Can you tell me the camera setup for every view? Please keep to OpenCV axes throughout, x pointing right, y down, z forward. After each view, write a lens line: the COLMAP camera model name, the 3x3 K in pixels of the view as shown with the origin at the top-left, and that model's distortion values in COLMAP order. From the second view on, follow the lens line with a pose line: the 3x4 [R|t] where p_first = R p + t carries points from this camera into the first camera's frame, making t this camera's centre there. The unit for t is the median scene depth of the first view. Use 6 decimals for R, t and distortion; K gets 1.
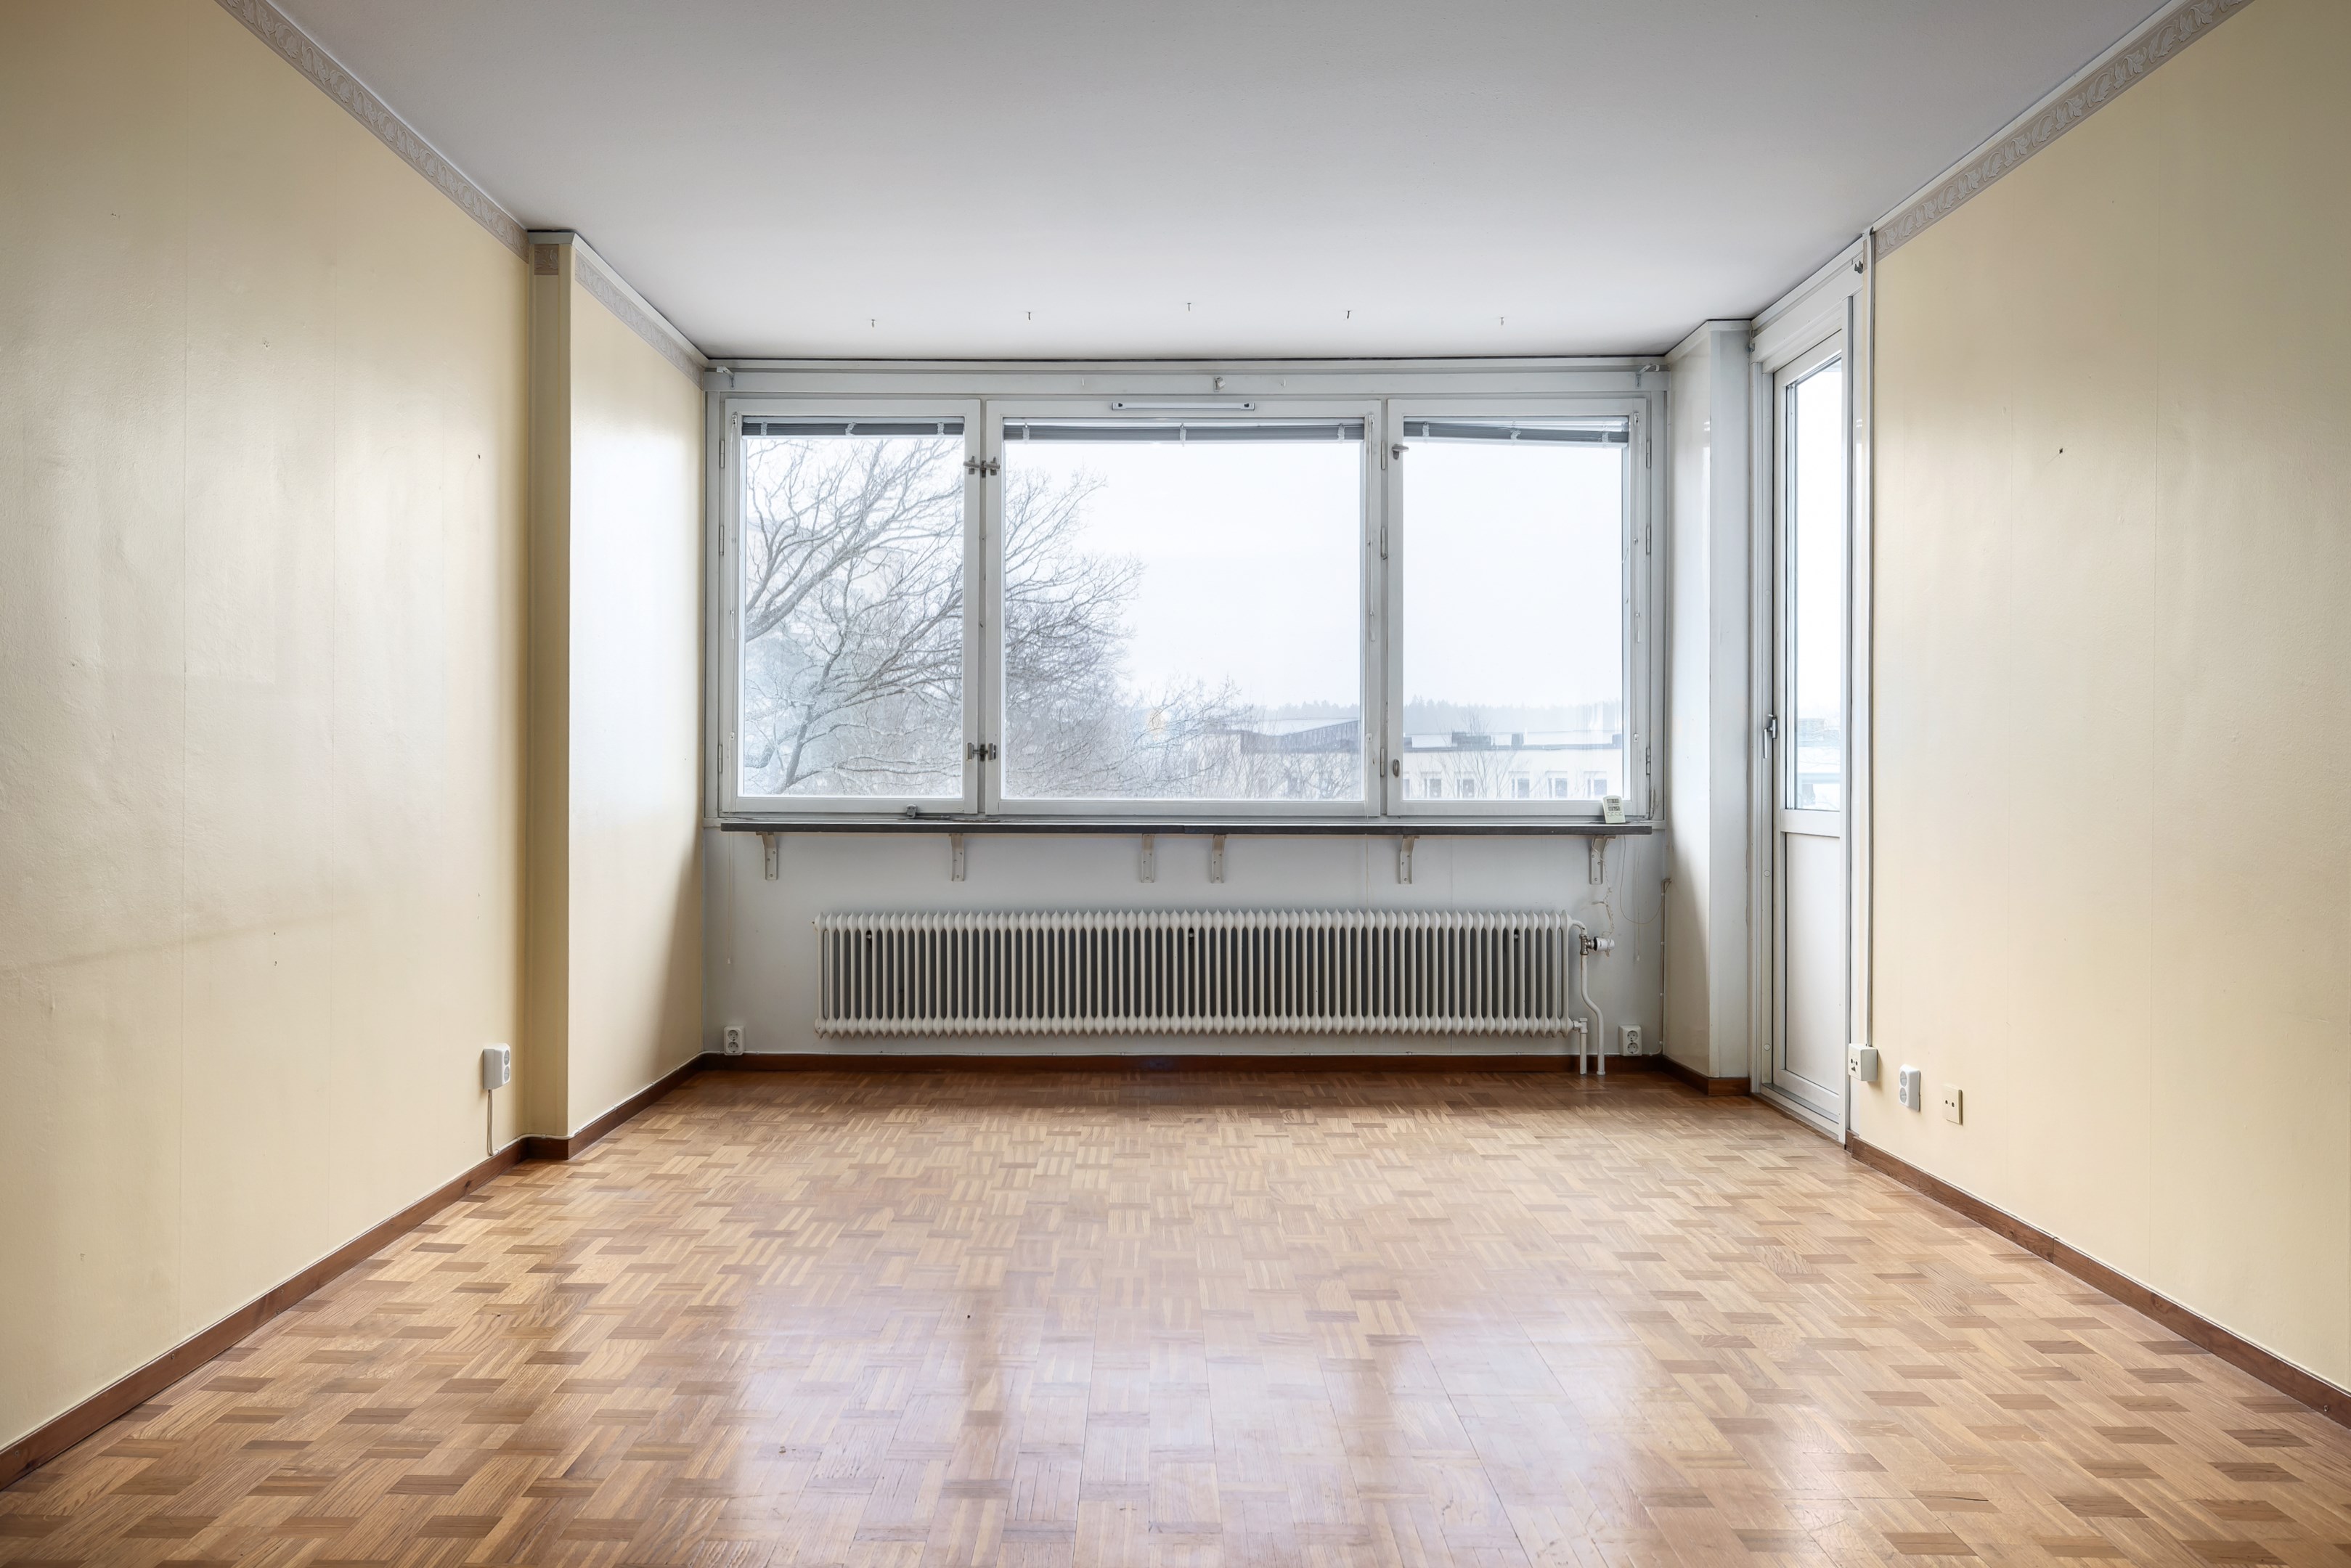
lens RADIAL K [[1649.2, 0, 1170.0], [0, 1649.2, 795.6], [0, 0, 1]] dist [0.002404, -0.001072]
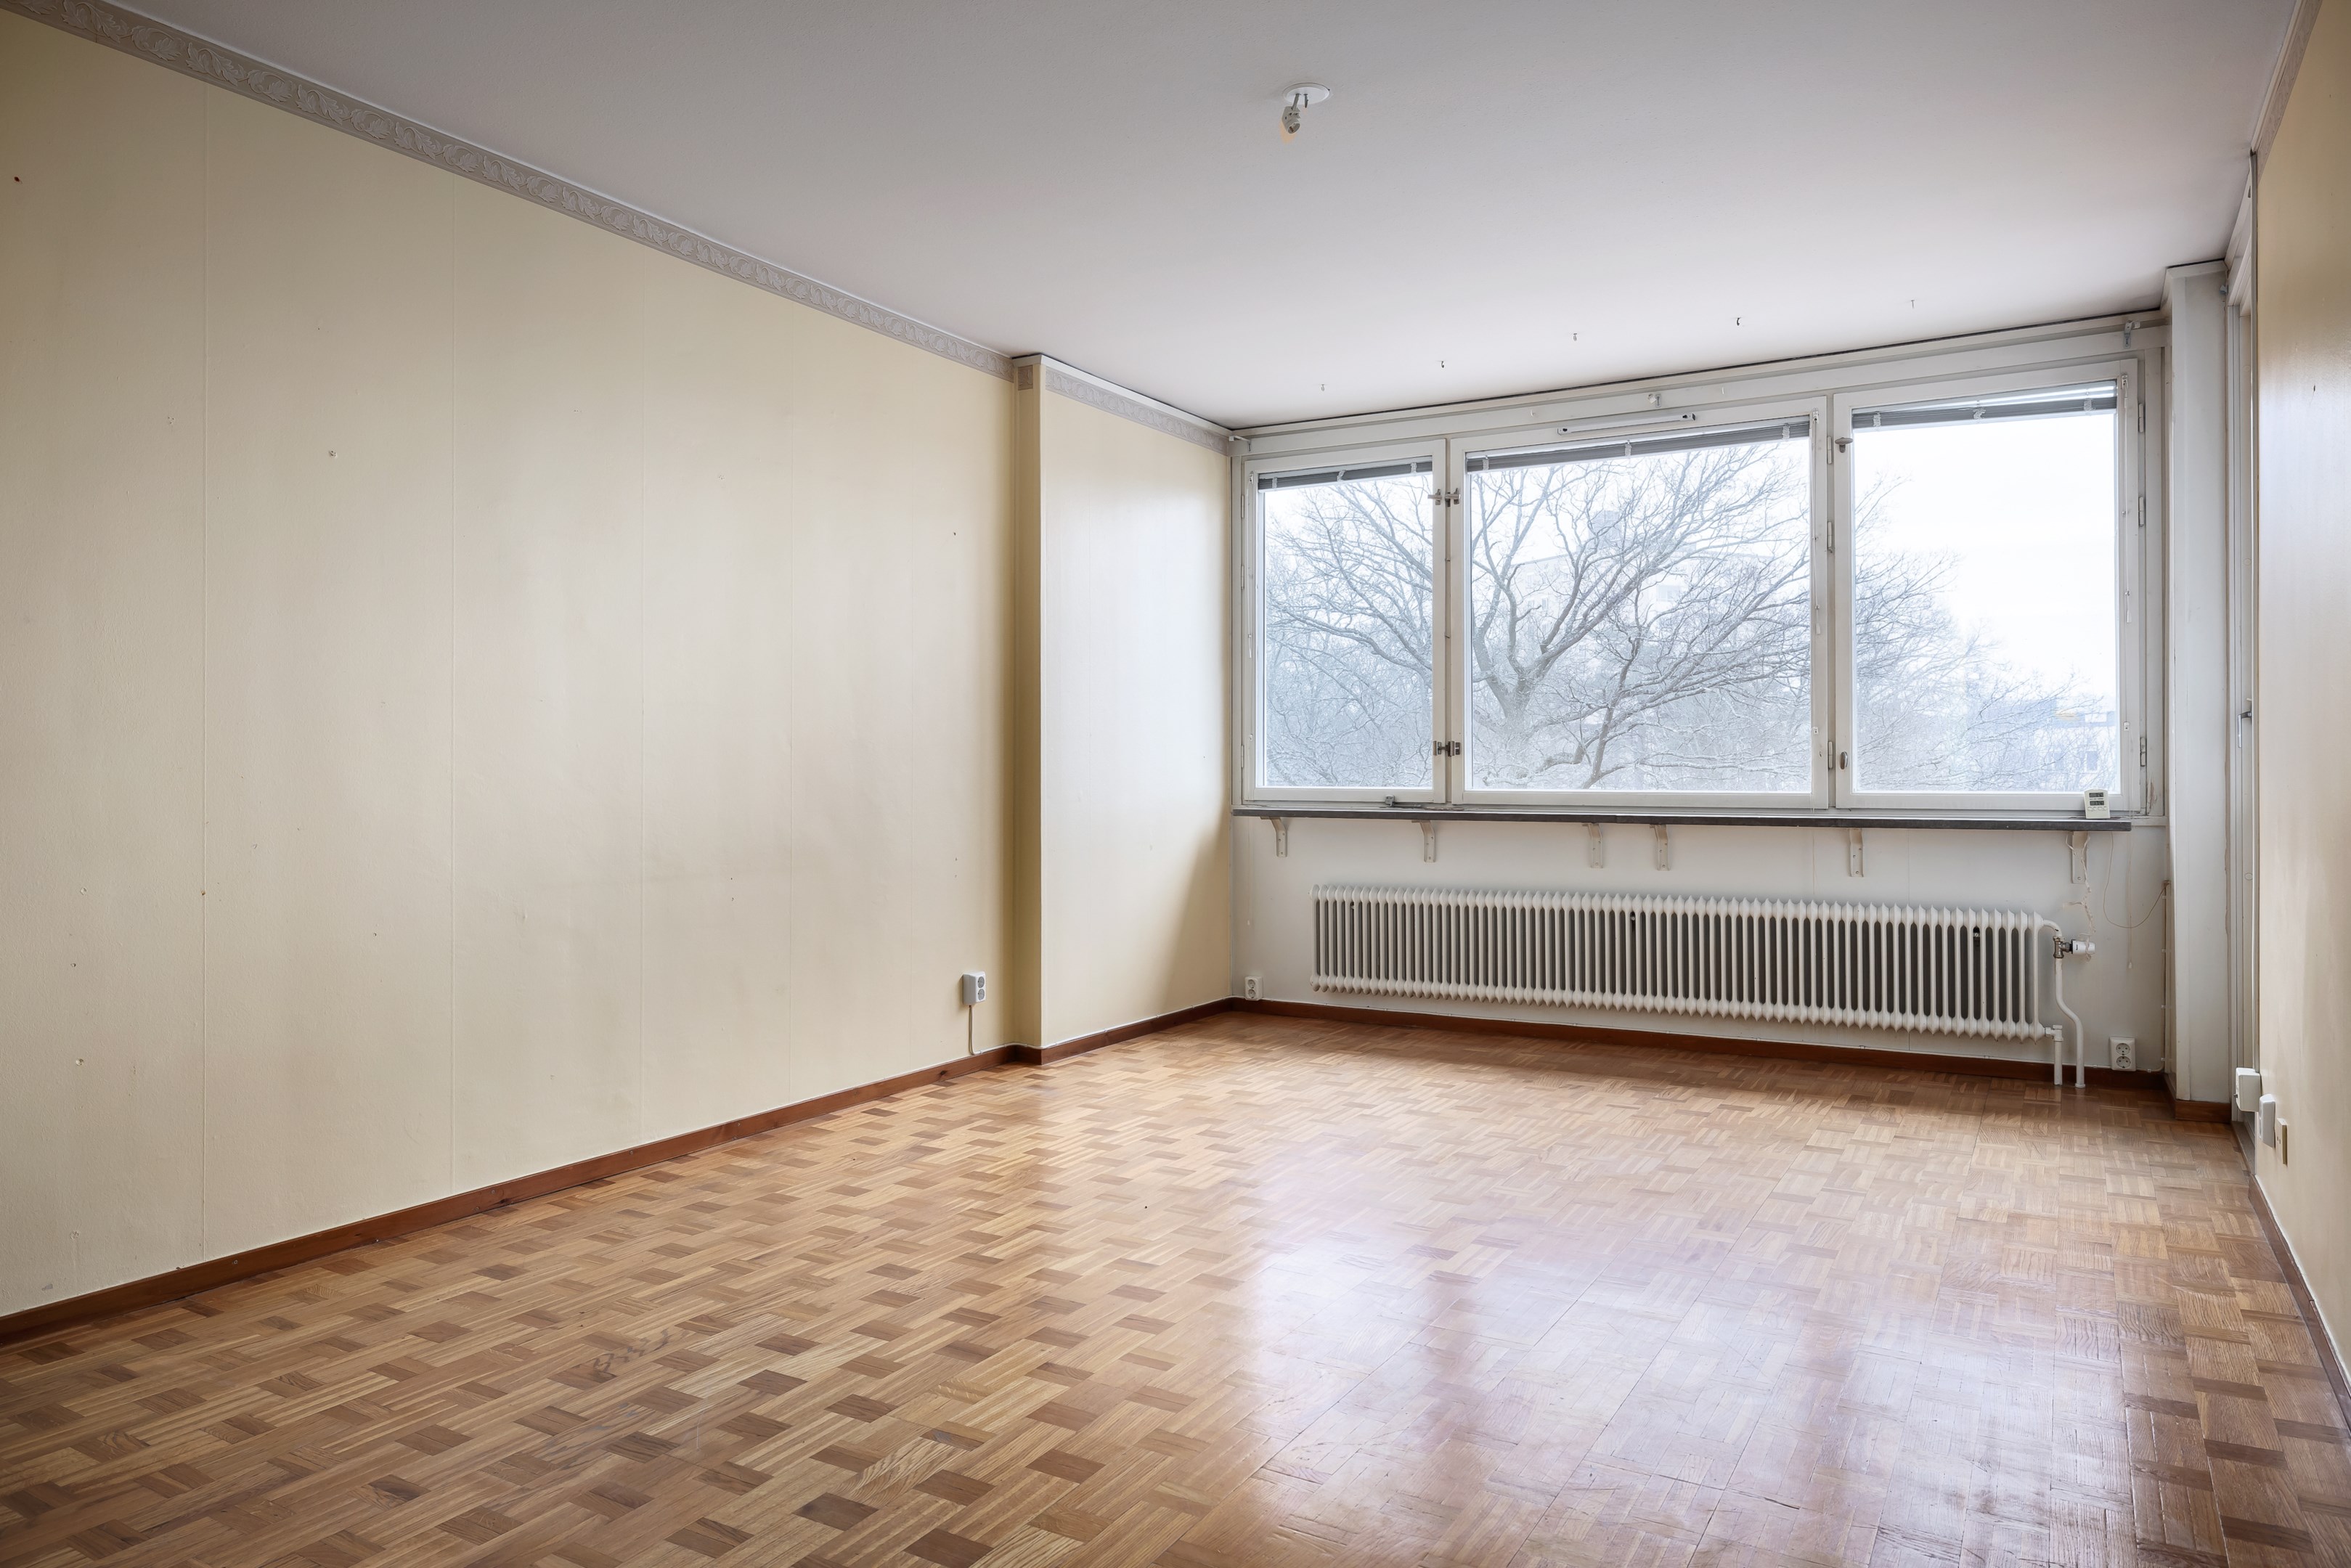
lens RADIAL K [[1471.8, 0, 1175.5], [0, 1471.8, 784.0], [0, 0, 1]] dist [0.002311, -0.000841]
pose [[0.878001, 0.001301, -0.478656, 0.209145], [-0.003008, 0.999992, -0.002799, 0.001200], [0.478649, 0.003897, 0.877998, 0.021025]]
